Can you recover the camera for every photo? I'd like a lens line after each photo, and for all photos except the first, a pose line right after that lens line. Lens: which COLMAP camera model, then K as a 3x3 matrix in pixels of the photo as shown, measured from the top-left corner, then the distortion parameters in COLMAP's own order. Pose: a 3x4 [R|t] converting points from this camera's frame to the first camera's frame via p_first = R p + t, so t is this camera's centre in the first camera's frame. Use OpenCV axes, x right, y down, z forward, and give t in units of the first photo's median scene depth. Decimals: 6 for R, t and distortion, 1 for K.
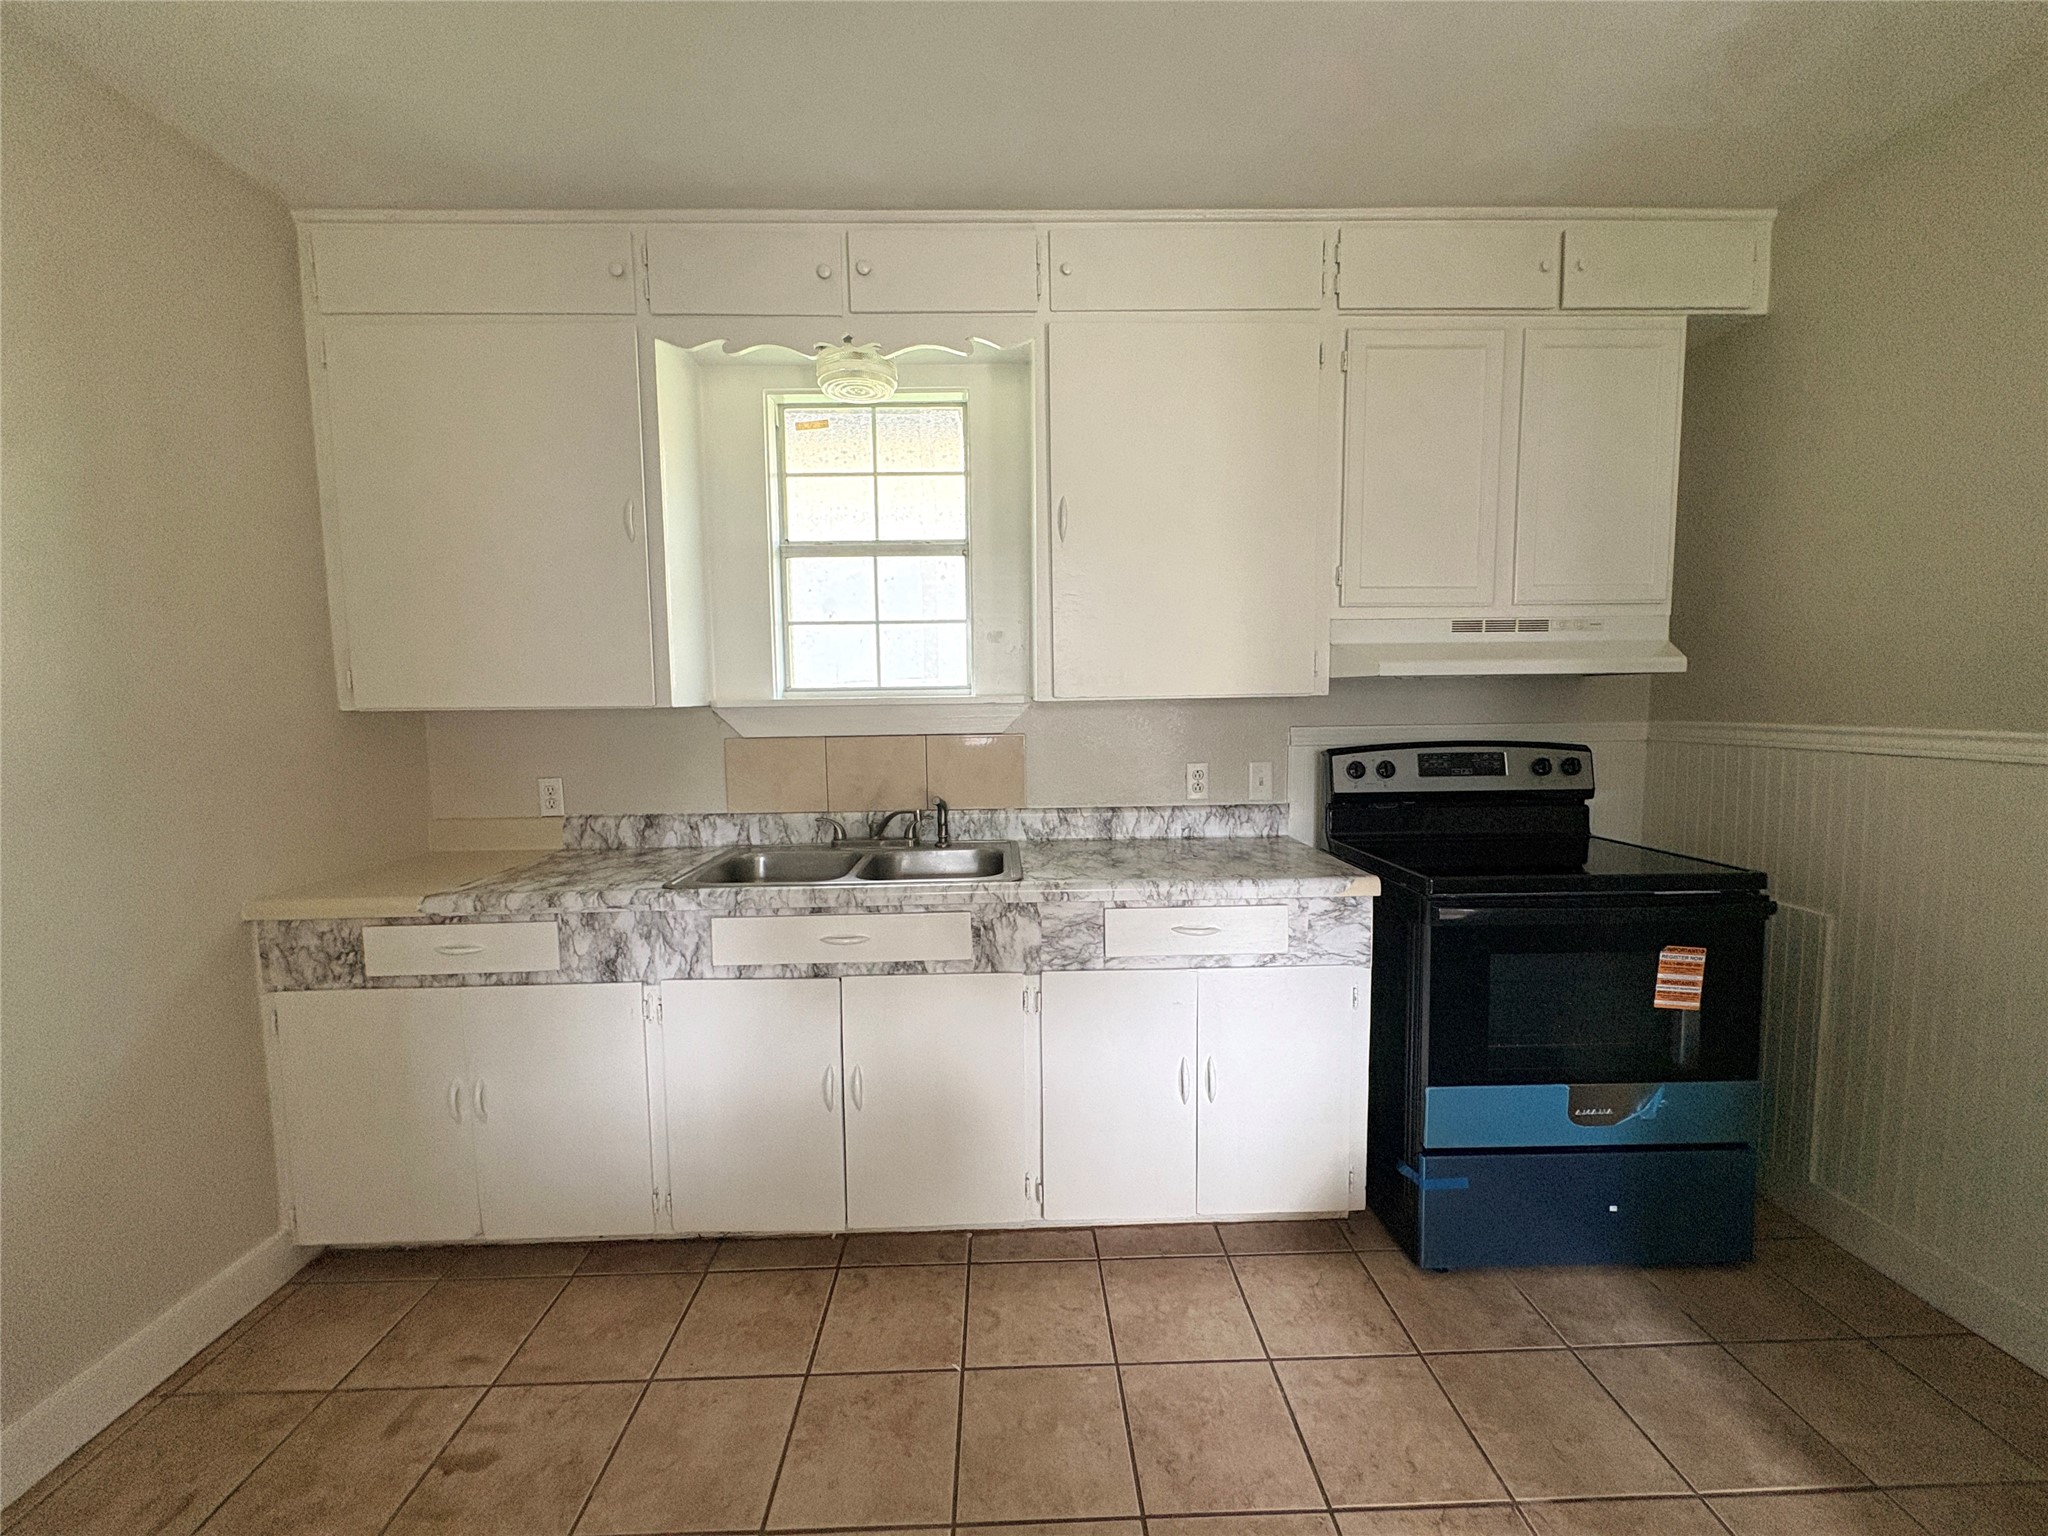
lens RADIAL K [[818.0, 0, 1023.4], [0, 818.0, 768.2], [0, 0, 1]] dist [0.000076, 0.000127]
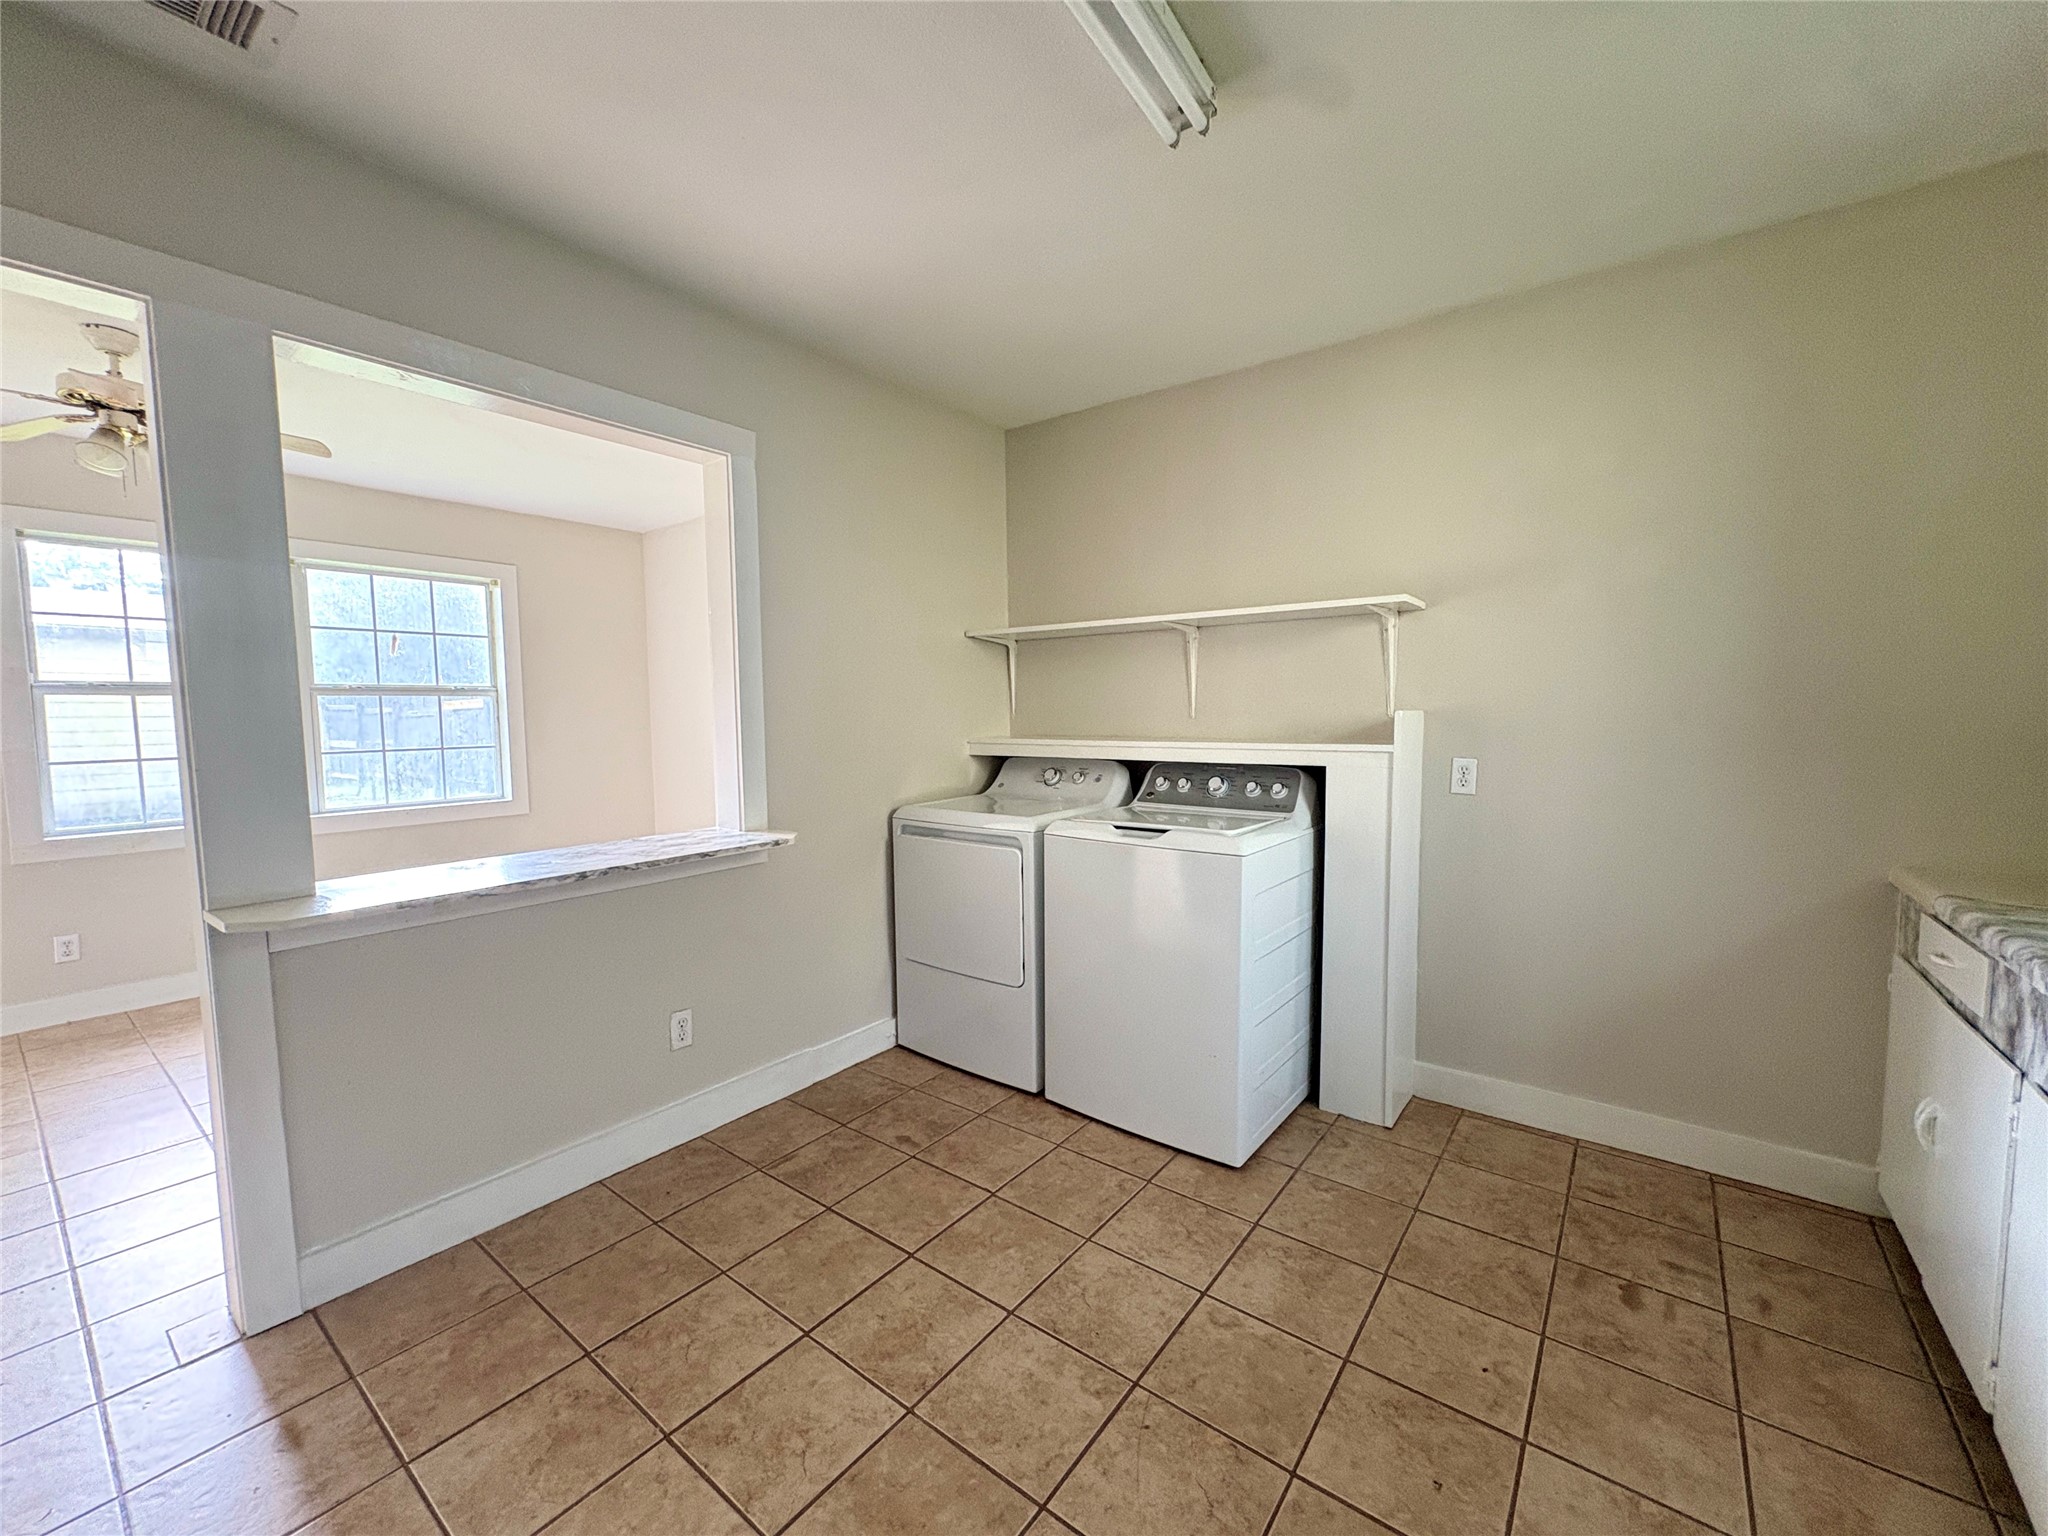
lens RADIAL K [[818.0, 0, 1022.7], [0, 818.0, 768.7], [0, 0, 1]] dist [0.000076, 0.000127]
pose [[-0.629326, 0.075522, -0.773463, 0.591804], [-0.049207, 0.989397, 0.136643, -0.056429], [0.775582, 0.124053, -0.618937, 0.689703]]
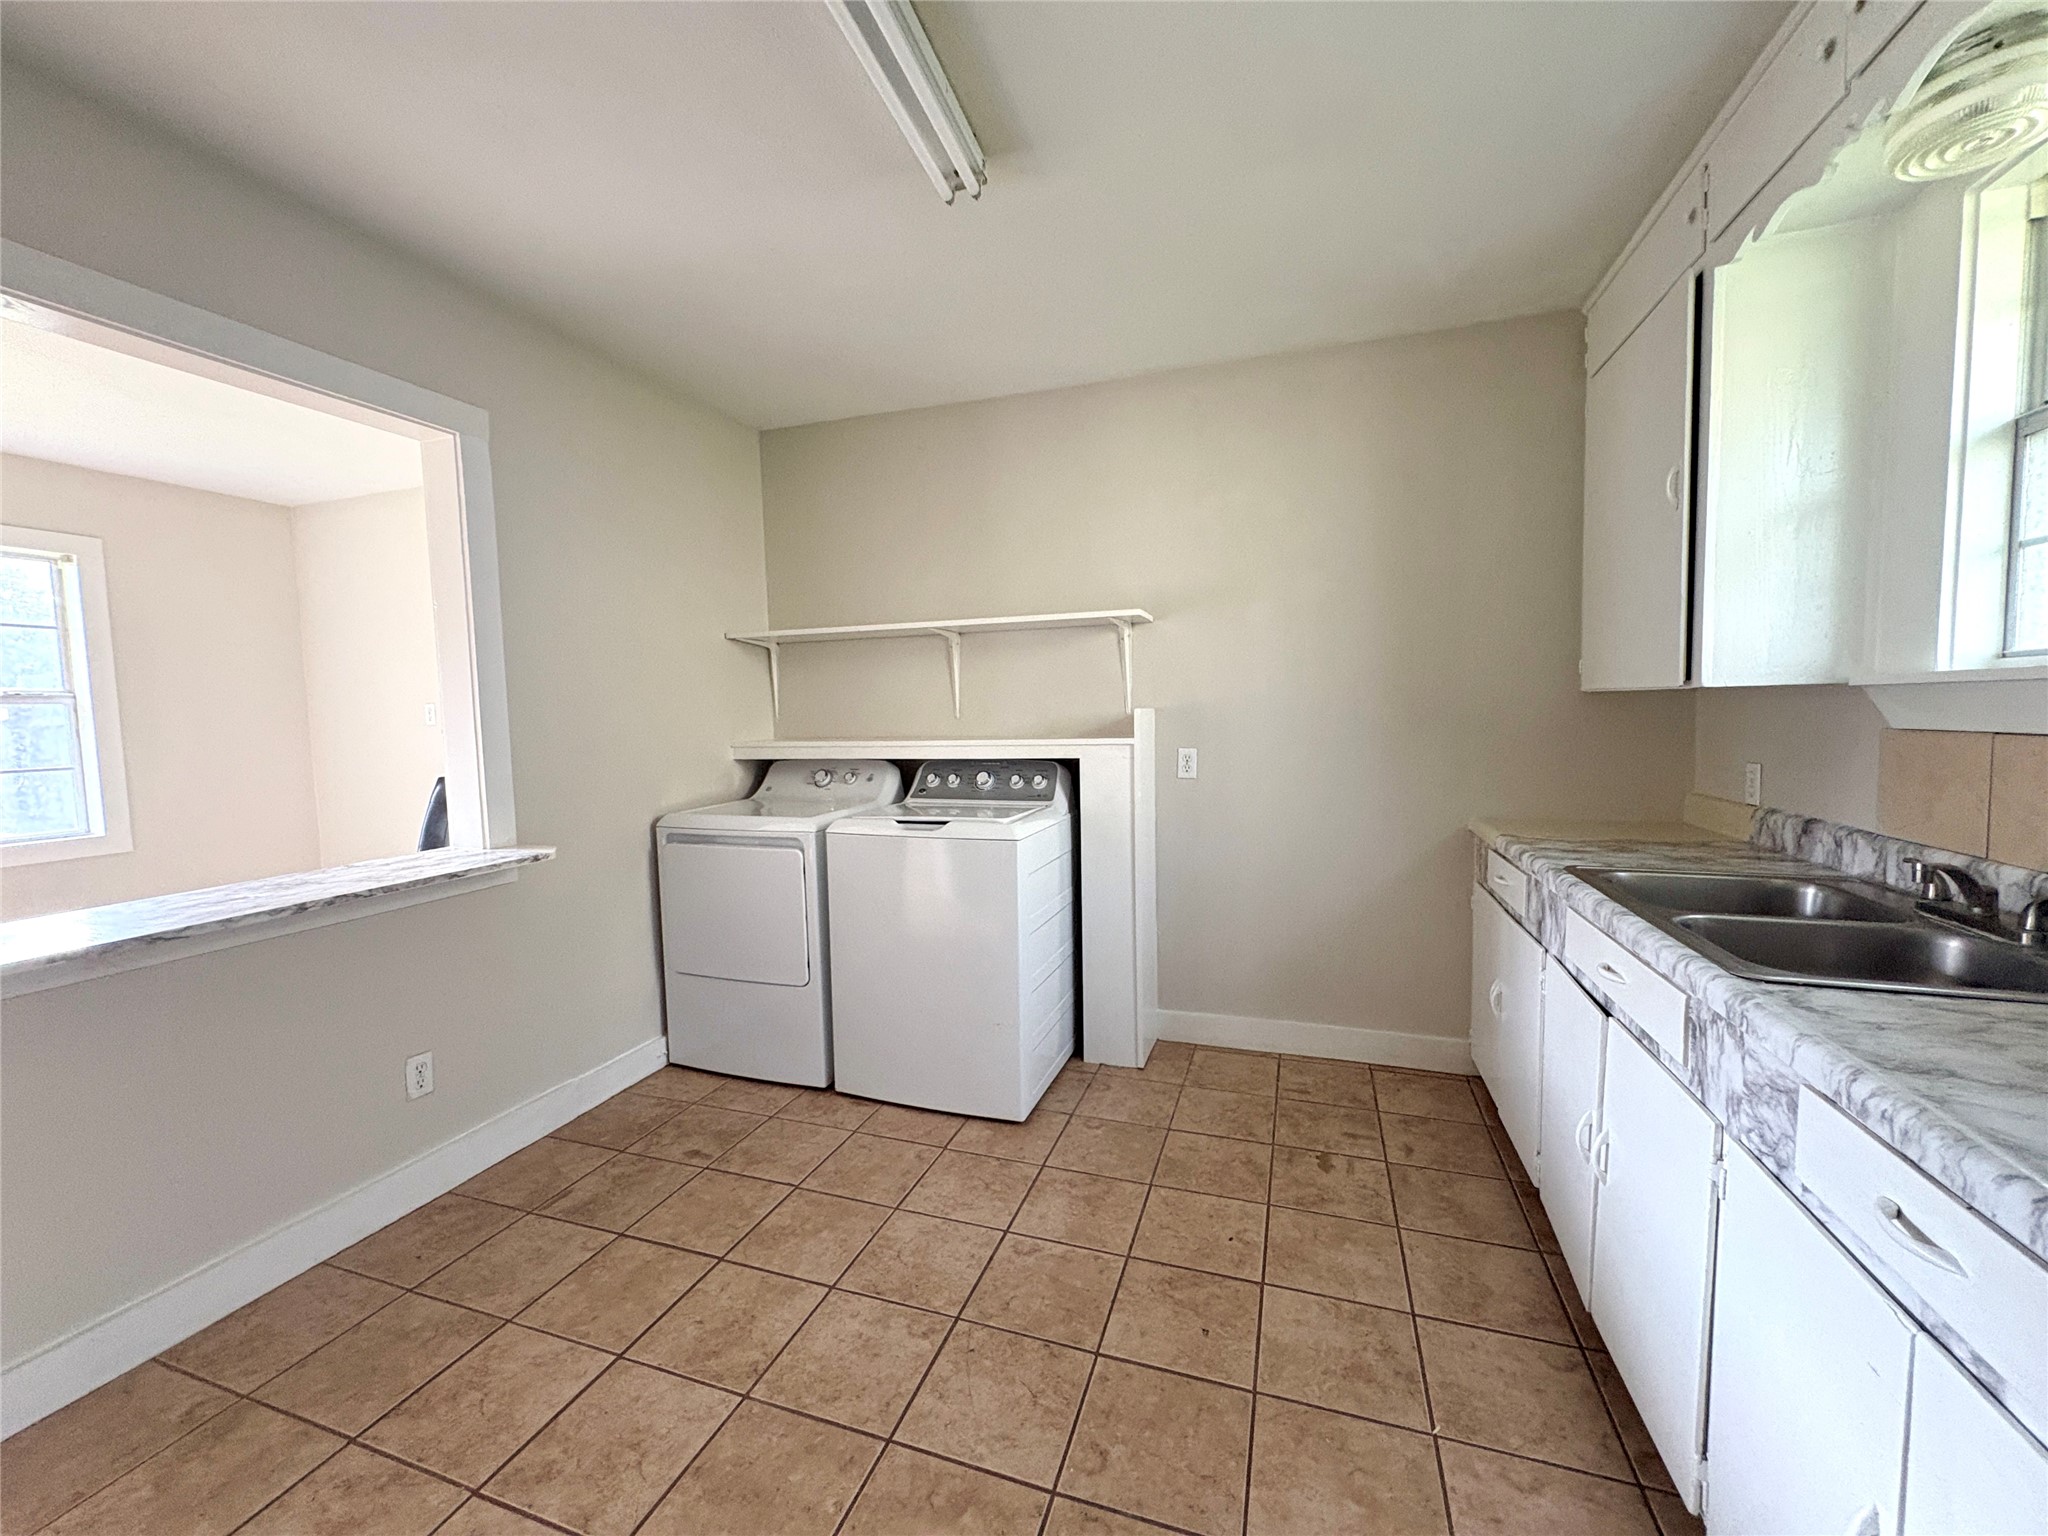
lens RADIAL K [[818.0, 0, 1022.2], [0, 818.0, 768.3], [0, 0, 1]] dist [0.000076, 0.000127]
pose [[-0.350423, 0.088710, -0.932381, 0.694905], [-0.054952, 0.991842, 0.115020, -0.052451], [0.934978, 0.091542, -0.342689, 0.669002]]
